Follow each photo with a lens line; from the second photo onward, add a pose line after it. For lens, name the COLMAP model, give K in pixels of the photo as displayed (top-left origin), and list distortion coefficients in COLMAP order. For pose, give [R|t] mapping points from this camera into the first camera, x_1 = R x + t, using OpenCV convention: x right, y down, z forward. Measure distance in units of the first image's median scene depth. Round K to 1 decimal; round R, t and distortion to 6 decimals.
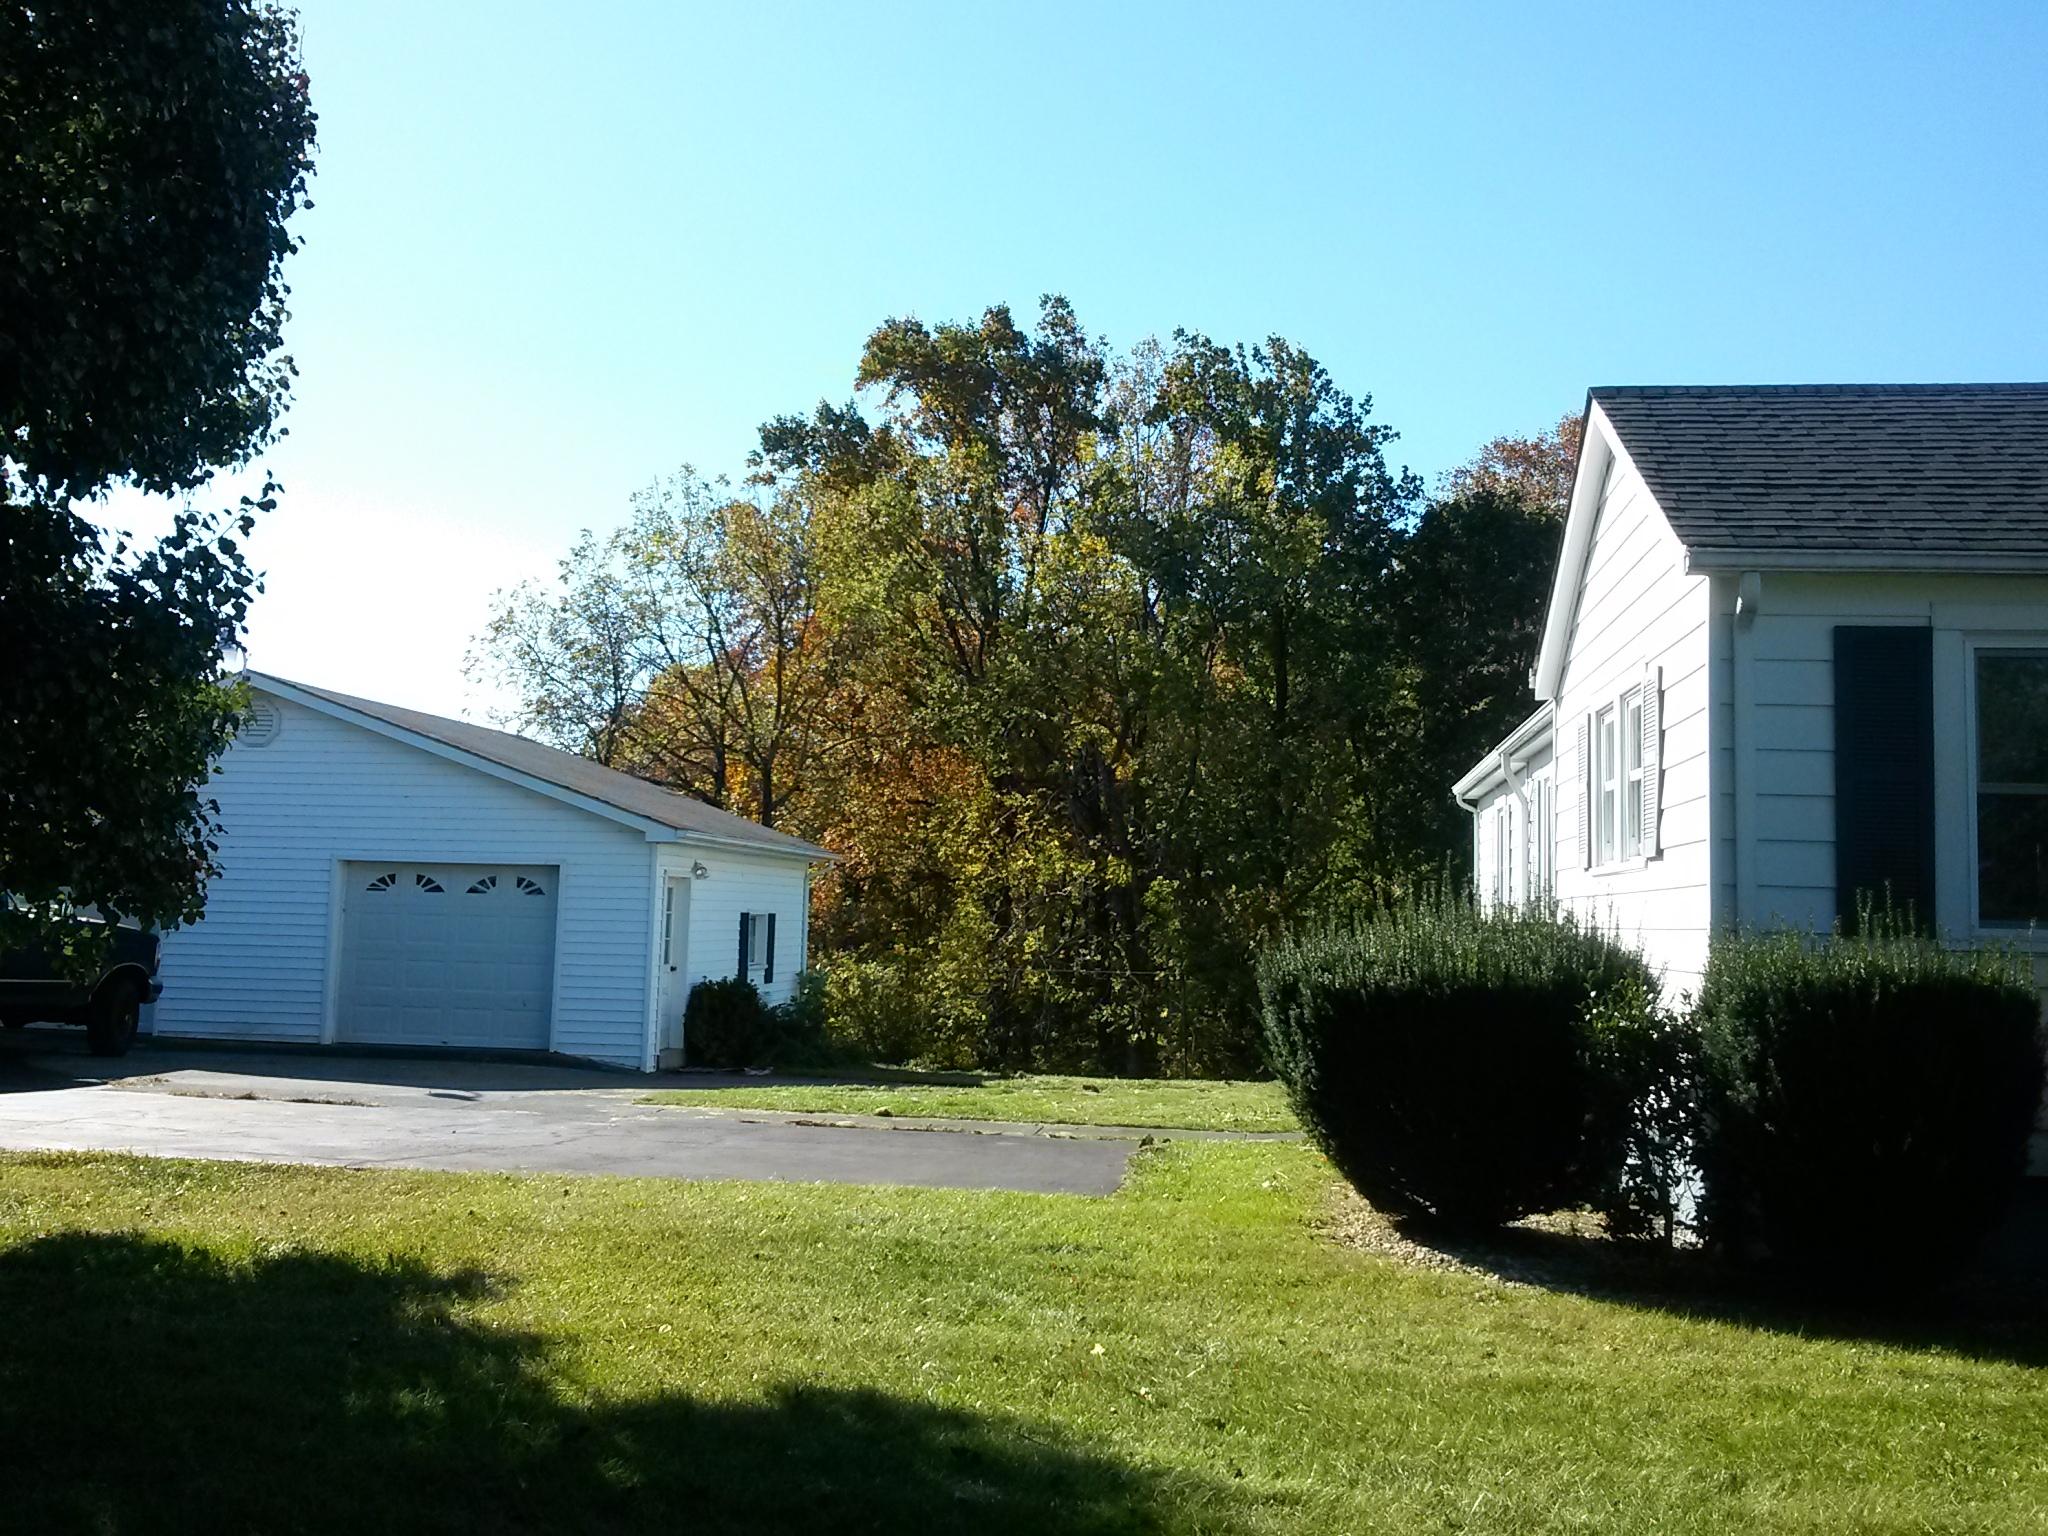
lens RADIAL K [[1832.0, 0, 1011.0], [0, 1832.0, 724.1], [0, 0, 1]] dist [0.111576, -0.230027]
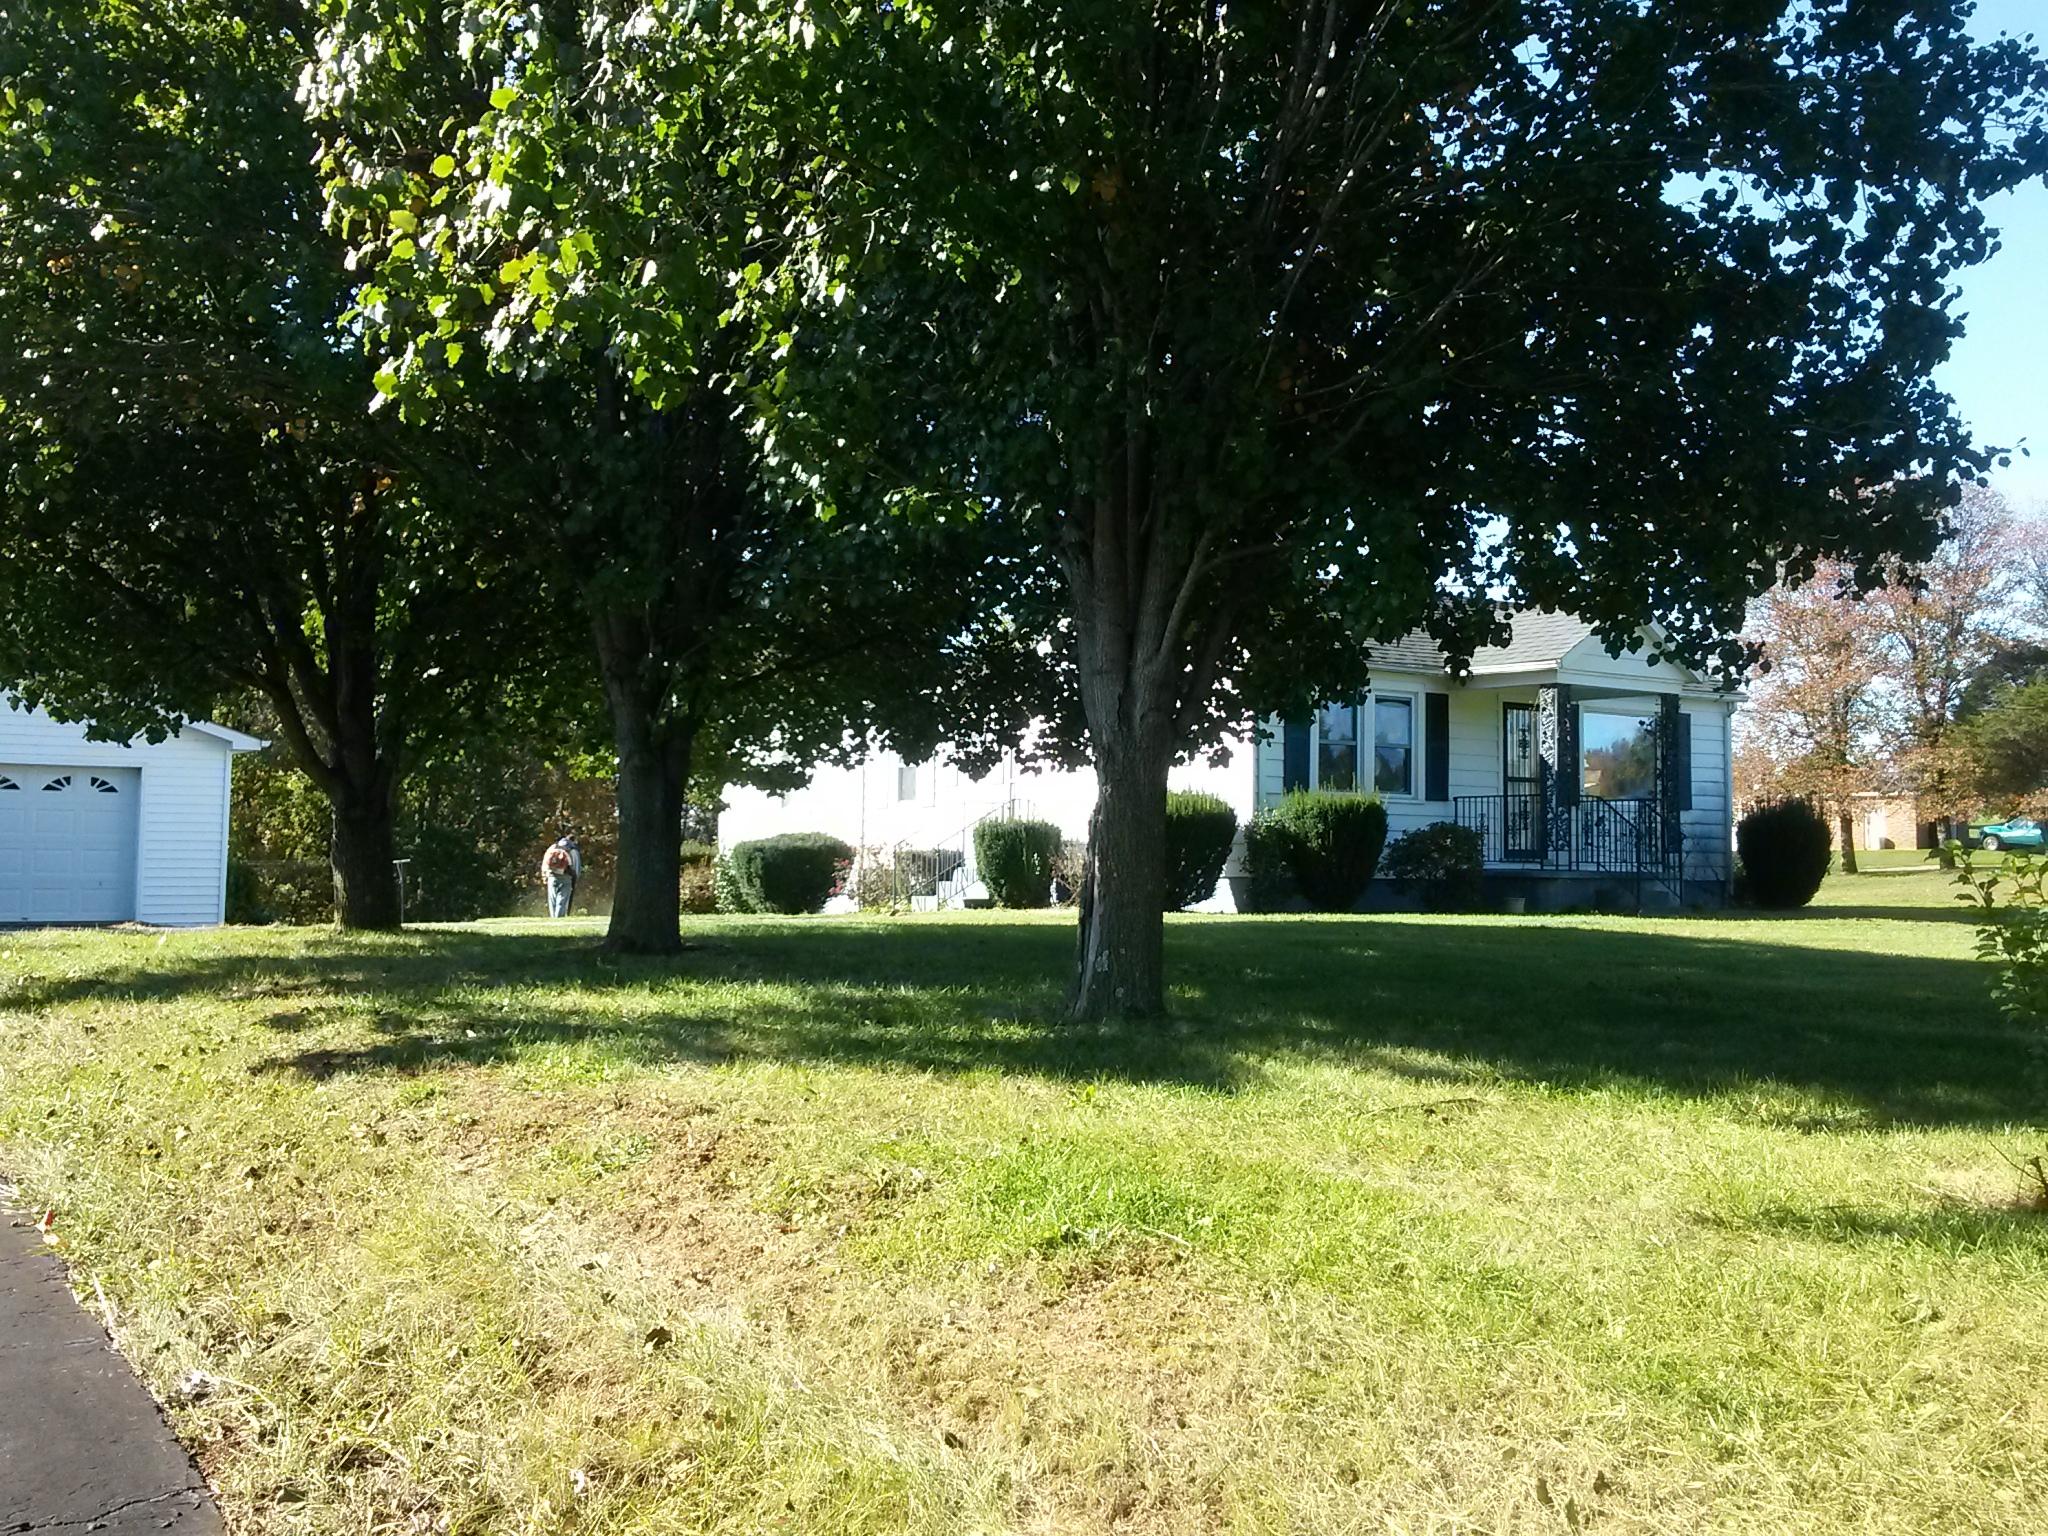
lens RADIAL K [[1832.0, 0, 1011.0], [0, 1832.0, 724.1], [0, 0, 1]] dist [0.111576, -0.230027]
pose [[0.737637, 0.023819, 0.674777, -0.644498], [-0.054105, 0.998249, 0.023909, -0.012425], [-0.673026, -0.054145, 0.737634, -0.276099]]
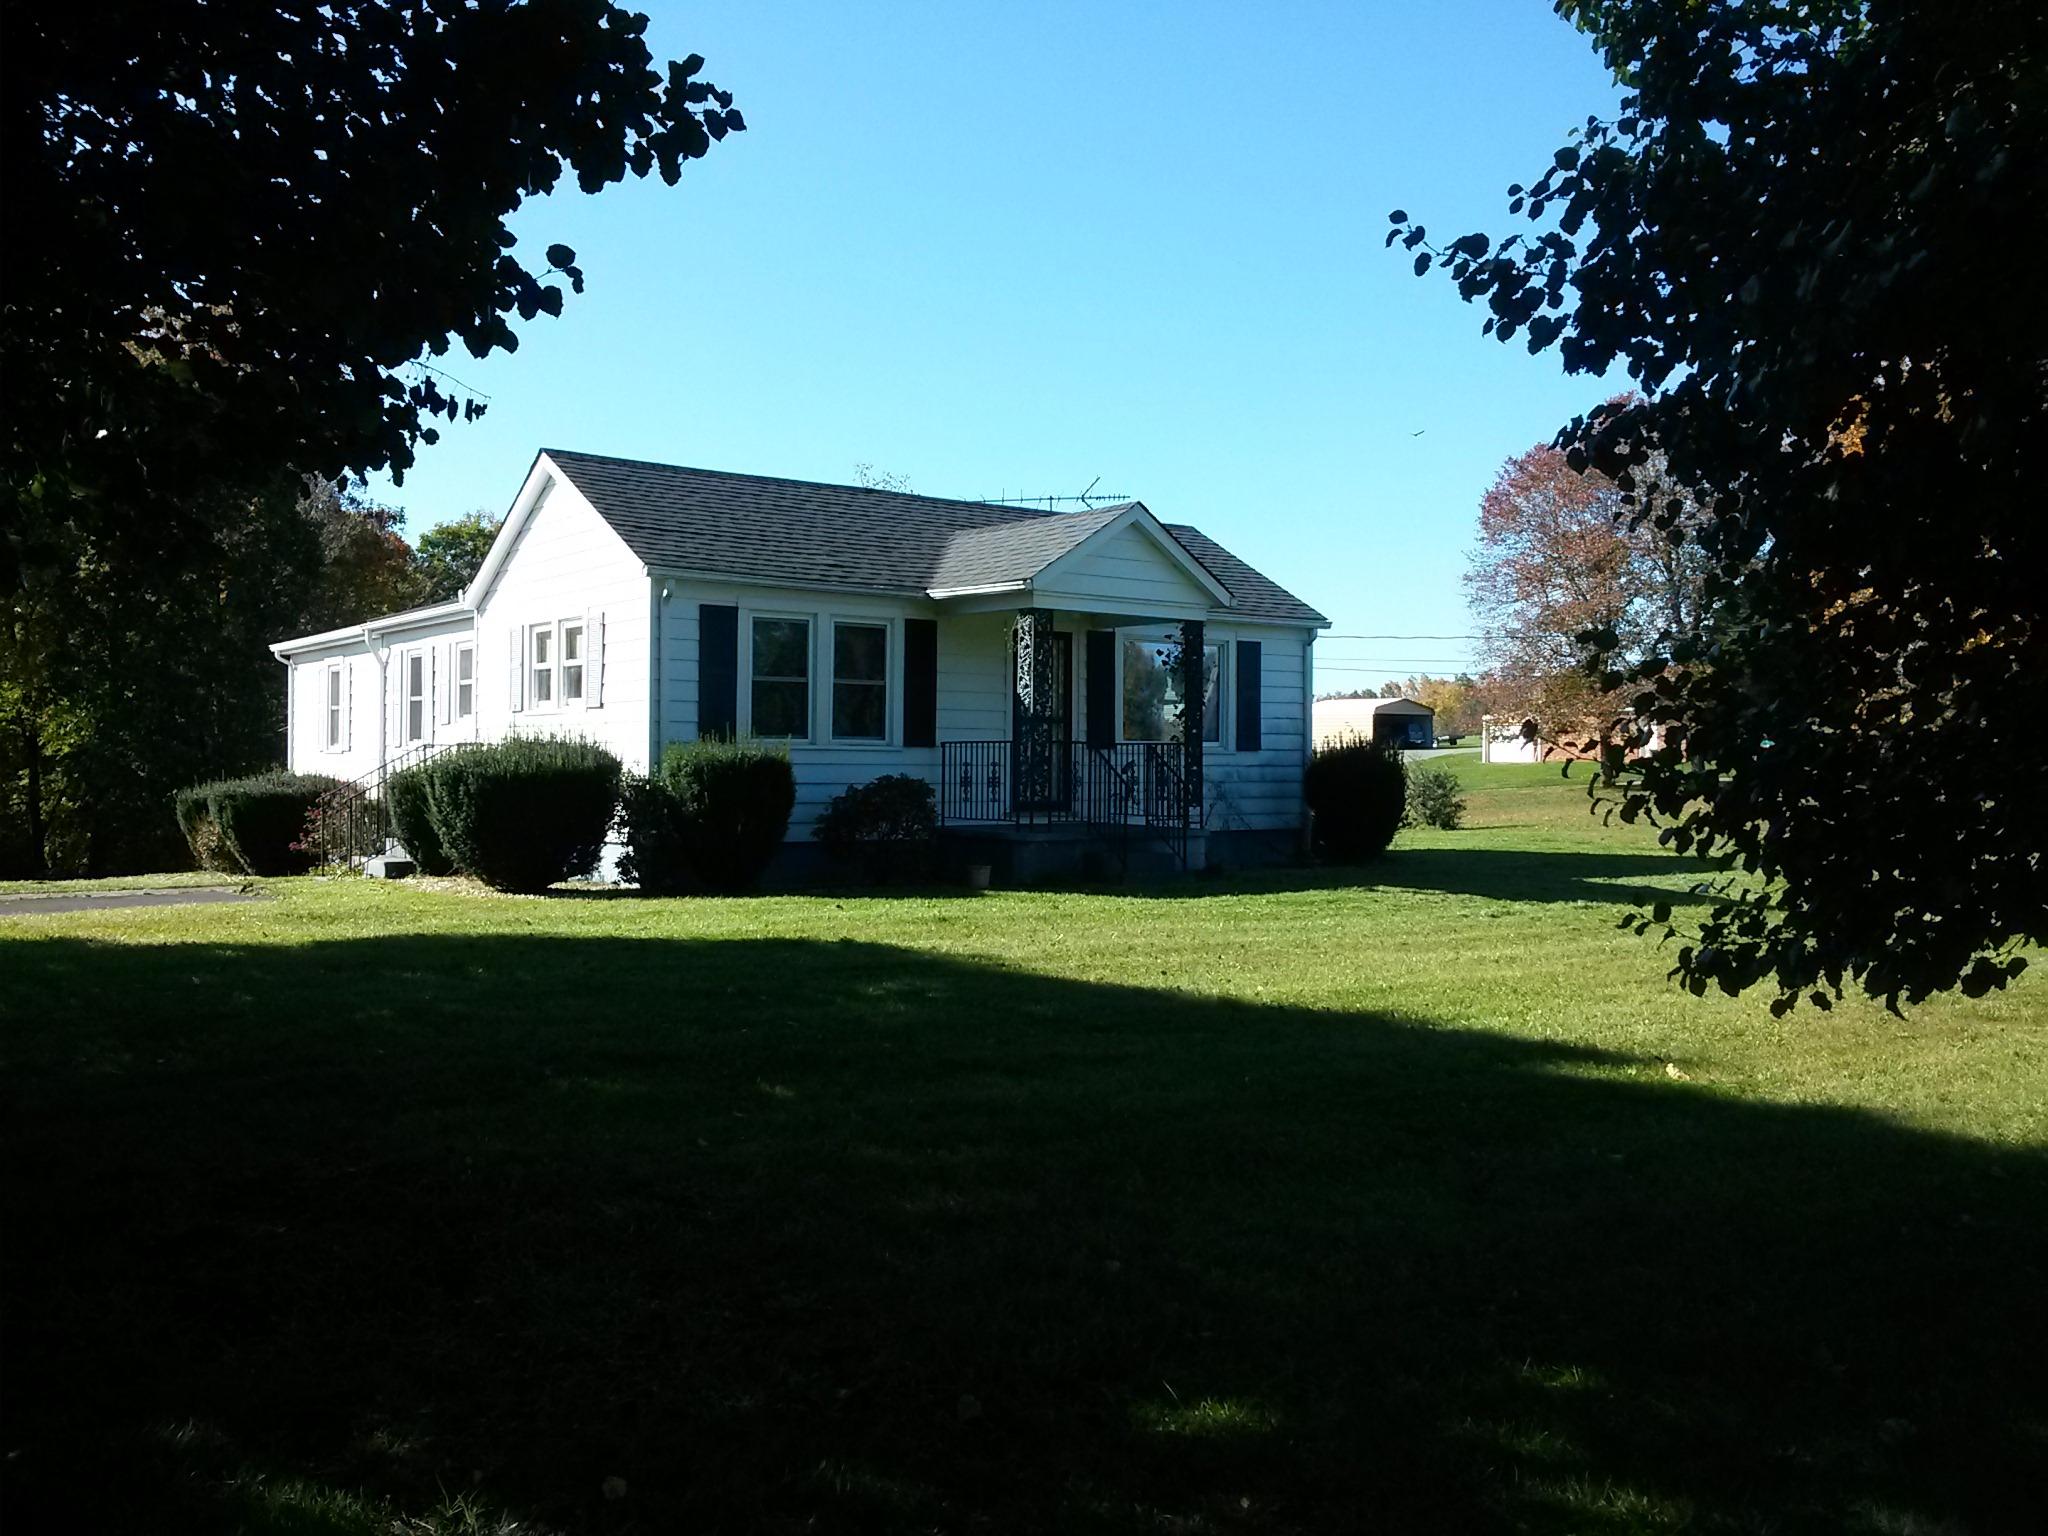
lens RADIAL K [[1665.8, 0, 1008.9], [0, 1665.8, 733.5], [0, 0, 1]] dist [0.099542, -0.199202]
pose [[0.708918, -0.015844, 0.705113, -0.273836], [-0.054407, 0.995540, 0.077071, -0.028321], [-0.703189, -0.093001, 0.704894, -0.264419]]
